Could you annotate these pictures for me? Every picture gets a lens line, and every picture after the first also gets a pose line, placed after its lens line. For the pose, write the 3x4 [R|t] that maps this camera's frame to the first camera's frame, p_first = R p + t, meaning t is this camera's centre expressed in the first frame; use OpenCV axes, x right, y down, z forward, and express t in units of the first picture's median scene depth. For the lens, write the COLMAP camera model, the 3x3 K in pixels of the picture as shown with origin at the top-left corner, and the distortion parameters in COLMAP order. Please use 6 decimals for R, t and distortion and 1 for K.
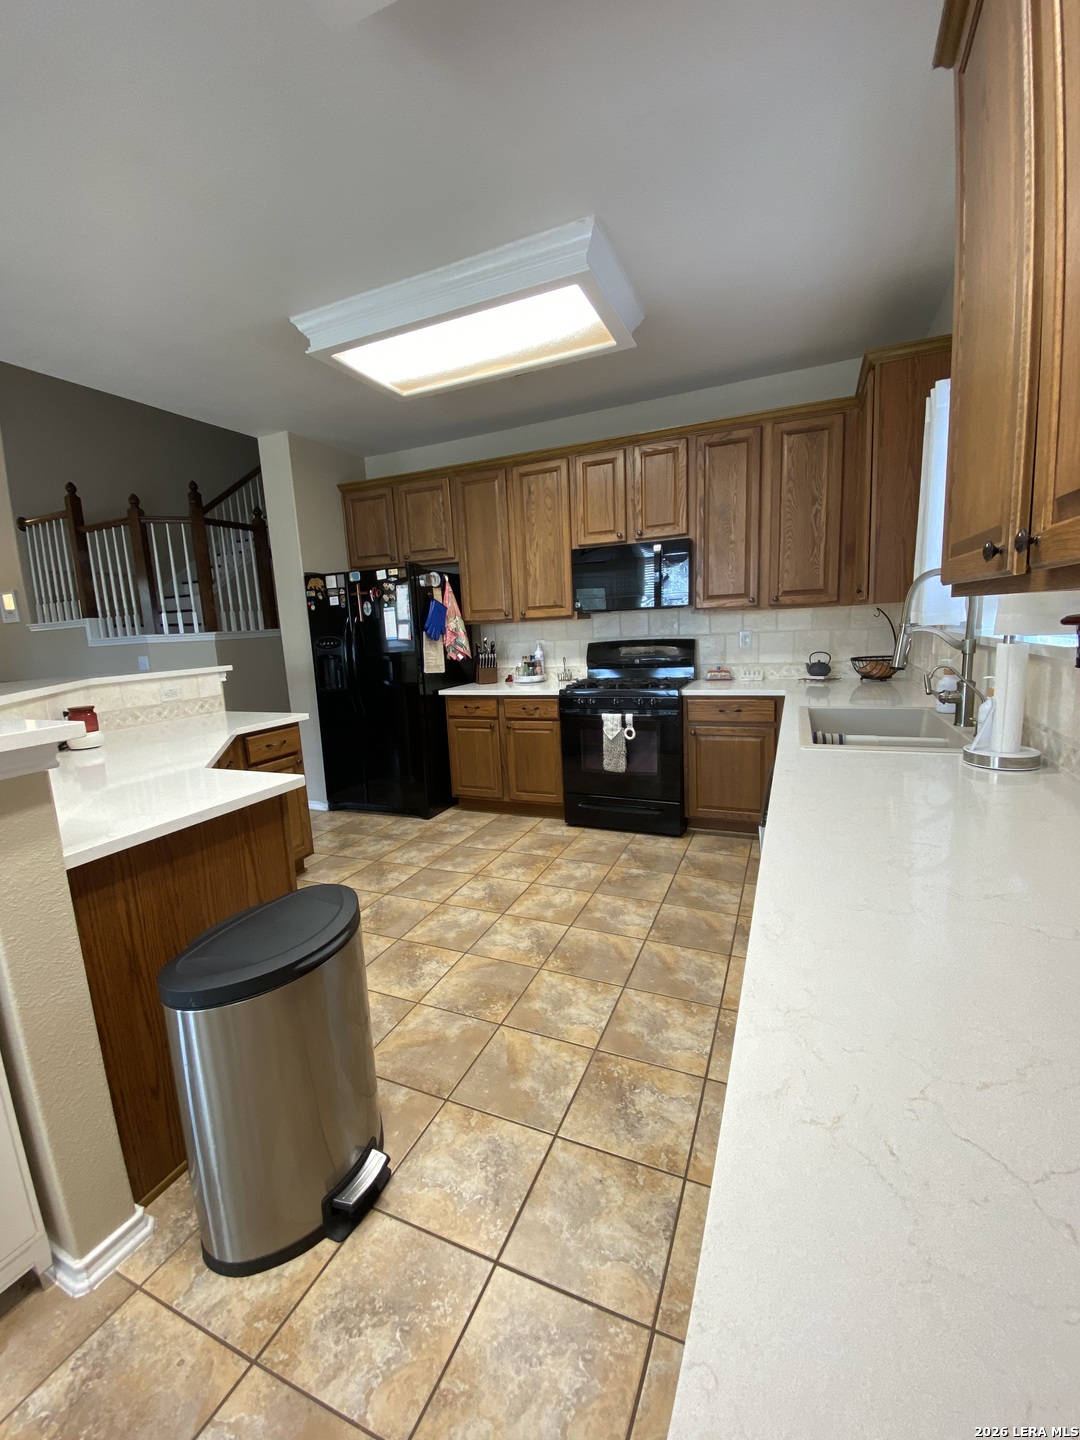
lens RADIAL K [[581.2, 0, 536.5], [0, 581.2, 715.1], [0, 0, 1]] dist [0.013414, -0.017136]
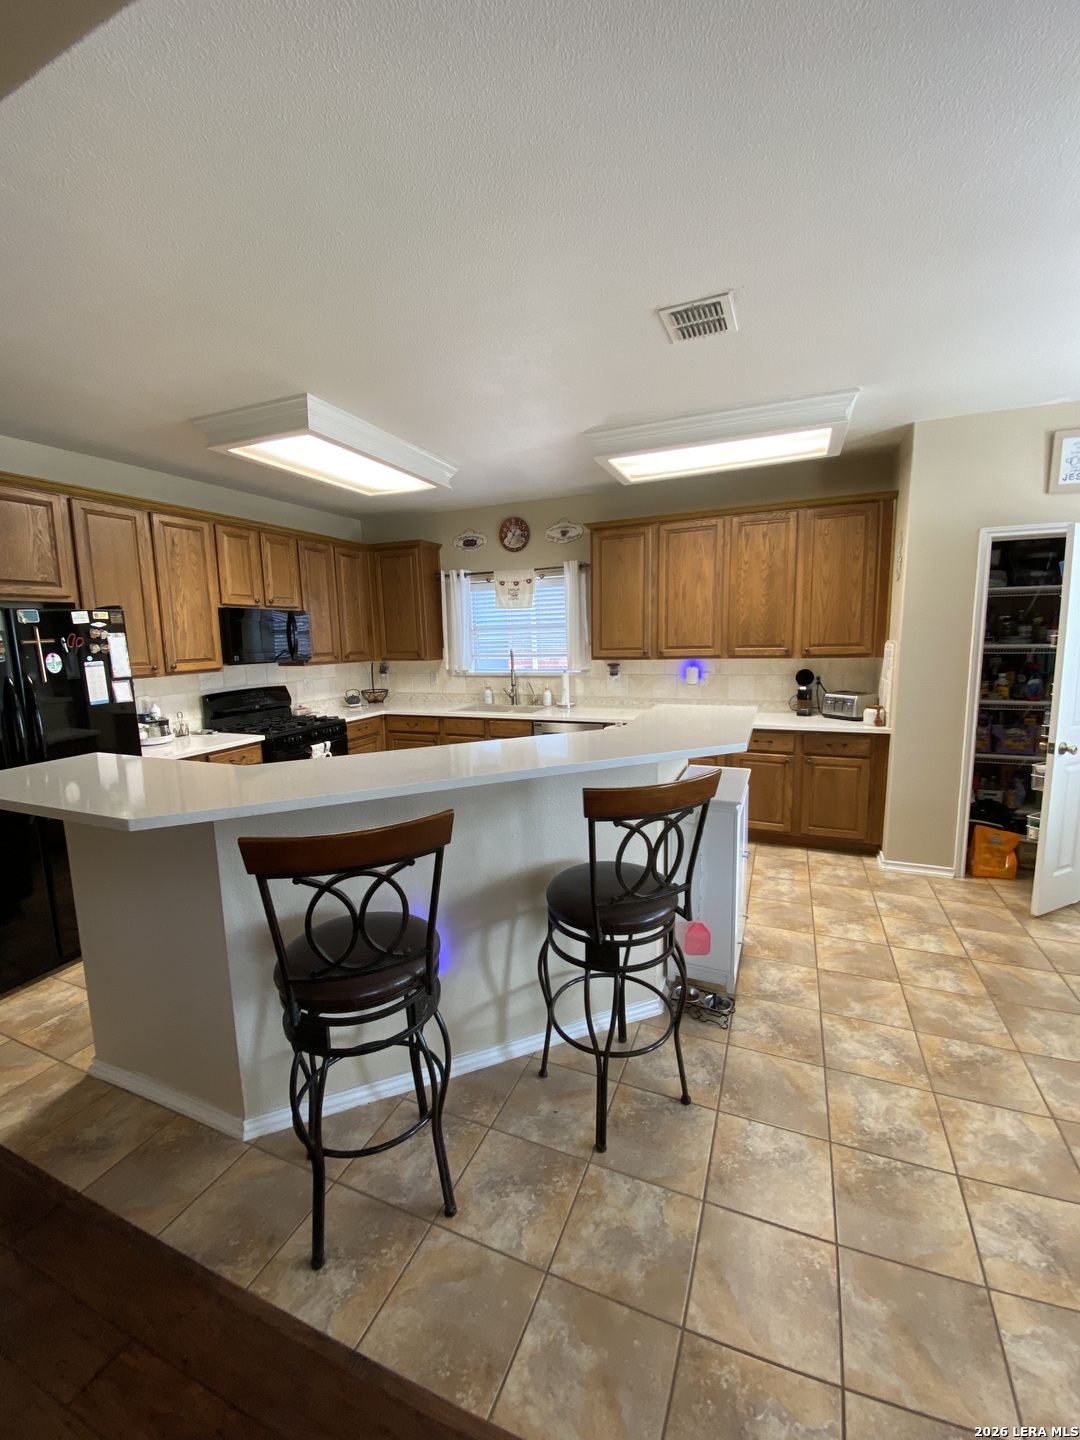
lens RADIAL K [[581.2, 0, 536.5], [0, 581.2, 715.1], [0, 0, 1]] dist [0.013414, -0.017136]
pose [[-0.015639, -0.093497, 0.995497, -1.013352], [0.166931, 0.981401, 0.094796, -0.093920], [-0.985845, 0.167662, 0.000259, 0.454022]]
